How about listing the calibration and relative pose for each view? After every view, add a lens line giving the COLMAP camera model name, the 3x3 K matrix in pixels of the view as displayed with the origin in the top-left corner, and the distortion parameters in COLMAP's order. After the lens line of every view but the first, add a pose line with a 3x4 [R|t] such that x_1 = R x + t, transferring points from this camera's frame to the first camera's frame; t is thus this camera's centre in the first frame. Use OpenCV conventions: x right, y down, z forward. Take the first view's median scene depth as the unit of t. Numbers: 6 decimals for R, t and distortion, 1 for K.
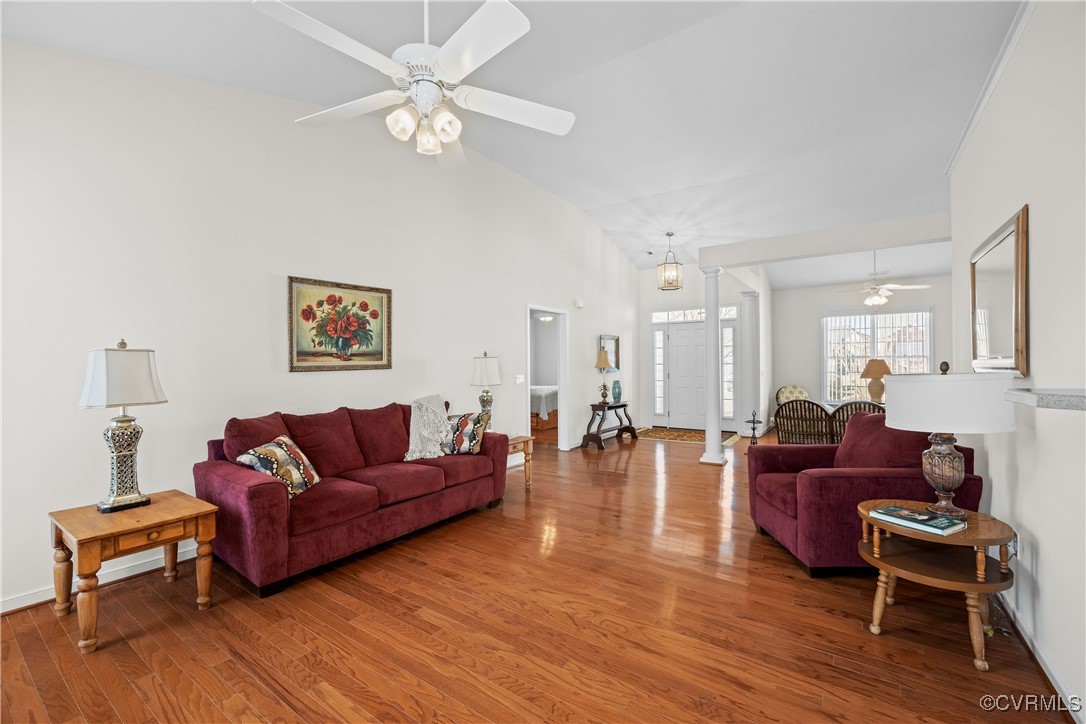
lens RADIAL K [[453.9, 0, 534.9], [0, 453.9, 362.8], [0, 0, 1]] dist [-0.006521, -0.000141]
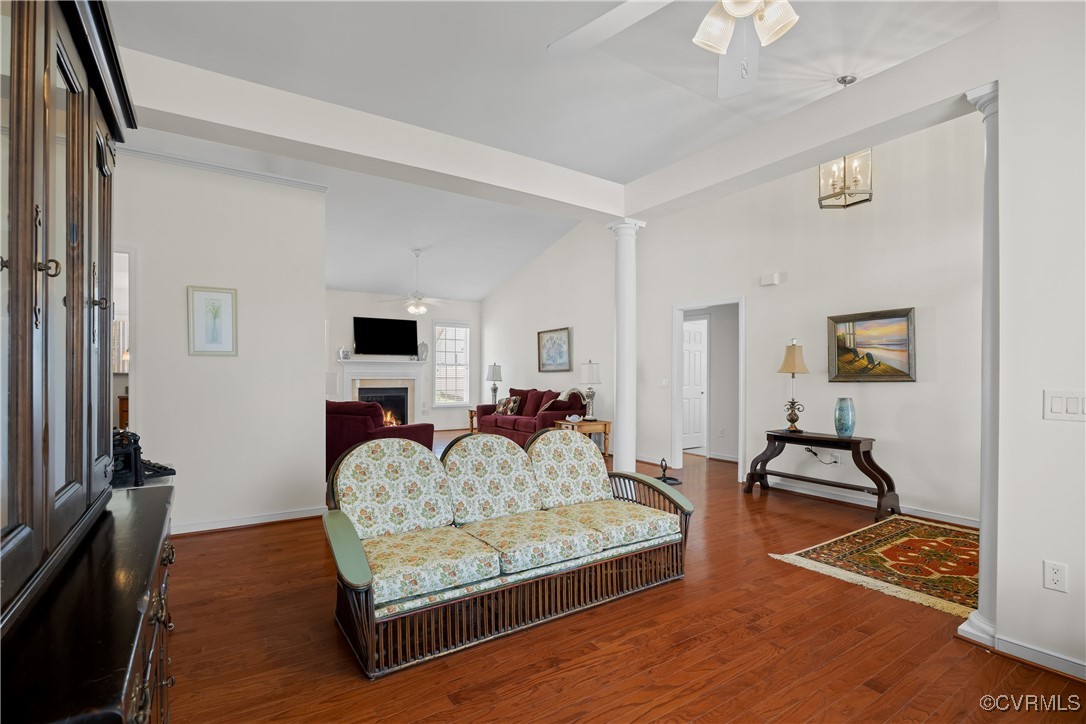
lens RADIAL K [[531.7, 0, 549.5], [0, 531.7, 373.1], [0, 0, 1]] dist [-0.001817, -0.000280]
pose [[-0.360233, 0.002217, -0.932860, 1.802369], [0.002565, 0.999996, 0.001386, 0.018226], [0.932859, -0.001894, -0.360237, 1.833121]]
